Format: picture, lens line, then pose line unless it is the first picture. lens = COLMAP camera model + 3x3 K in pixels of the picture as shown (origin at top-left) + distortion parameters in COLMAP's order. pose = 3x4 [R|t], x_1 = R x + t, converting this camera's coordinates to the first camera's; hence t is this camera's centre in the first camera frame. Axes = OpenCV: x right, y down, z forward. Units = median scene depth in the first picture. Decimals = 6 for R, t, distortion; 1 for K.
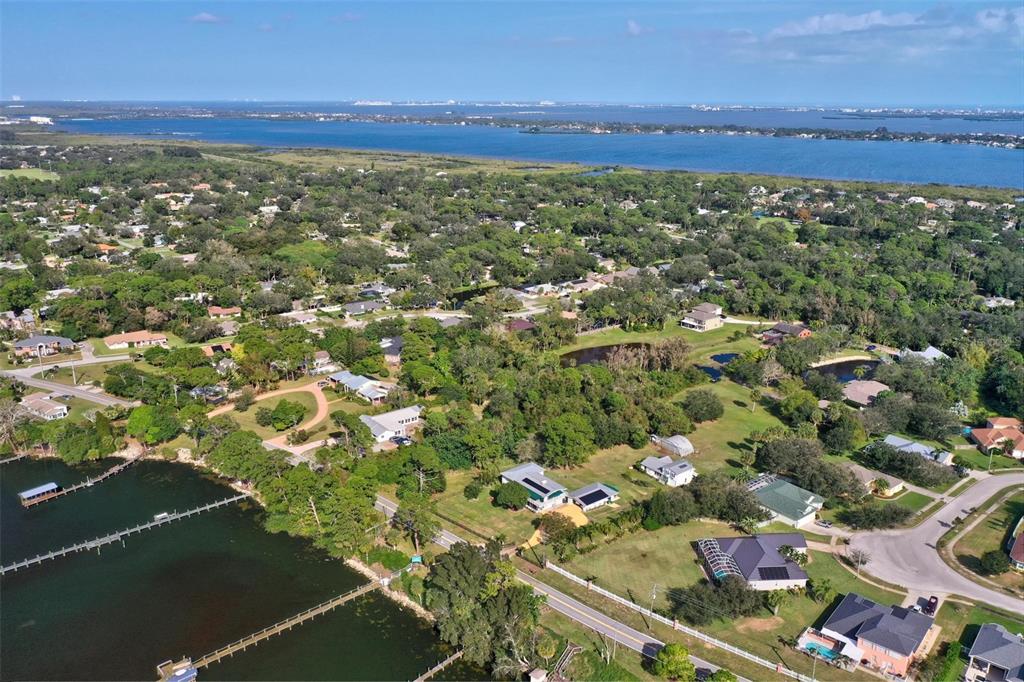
lens RADIAL K [[808.8, 0, 509.9], [0, 808.8, 337.3], [0, 0, 1]] dist [-0.004957, 0.005383]
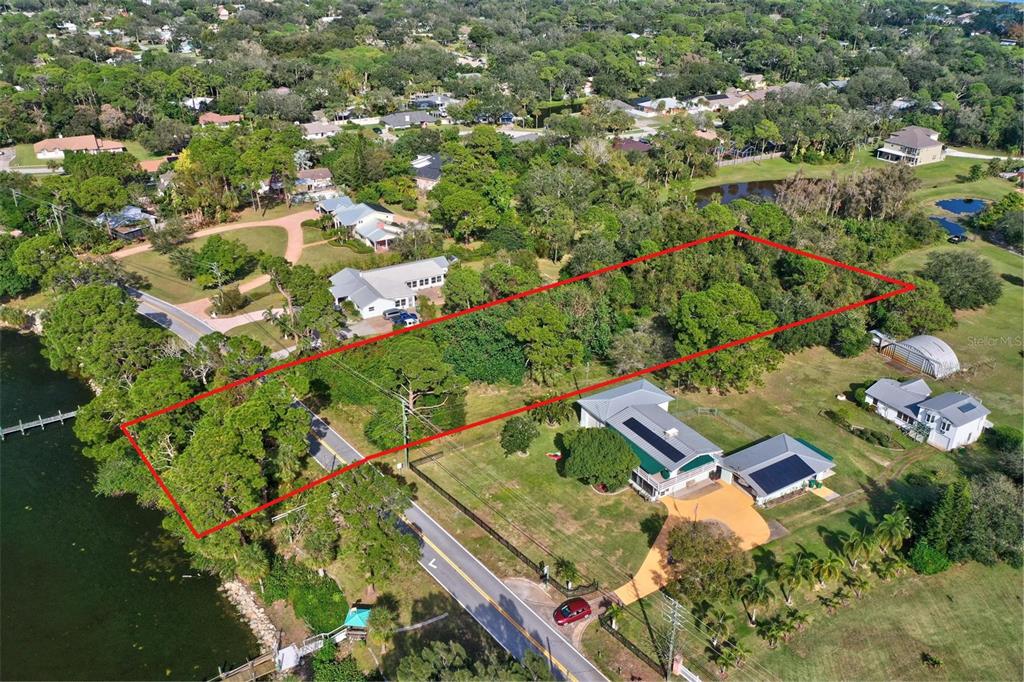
lens RADIAL K [[808.8, 0, 509.9], [0, 808.8, 337.3], [0, 0, 1]] dist [-0.004957, 0.005383]
pose [[0.991586, 0.057247, -0.116102, 0.001106], [-0.036712, 0.984437, 0.171861, 0.035433], [0.124133, -0.166152, 0.978256, 0.379579]]
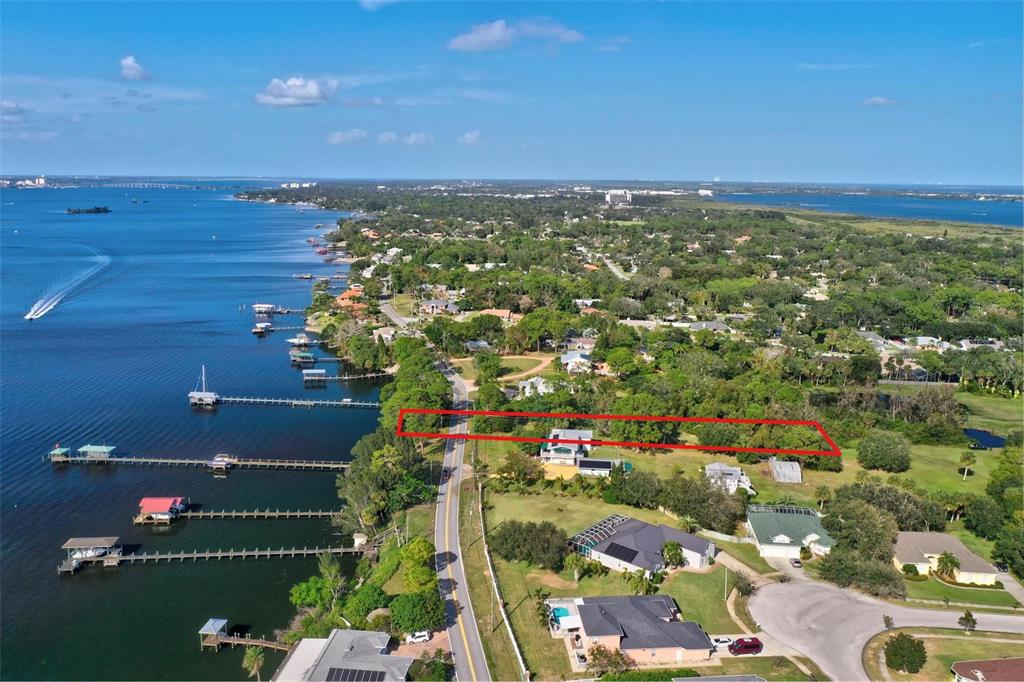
lens RADIAL K [[808.8, 0, 509.9], [0, 808.8, 337.3], [0, 0, 1]] dist [-0.004957, 0.005383]
pose [[0.710028, 0.142534, -0.689597, 0.467747], [-0.208996, 0.977829, -0.013078, 0.055800], [0.672444, 0.153409, 0.724075, 0.135391]]
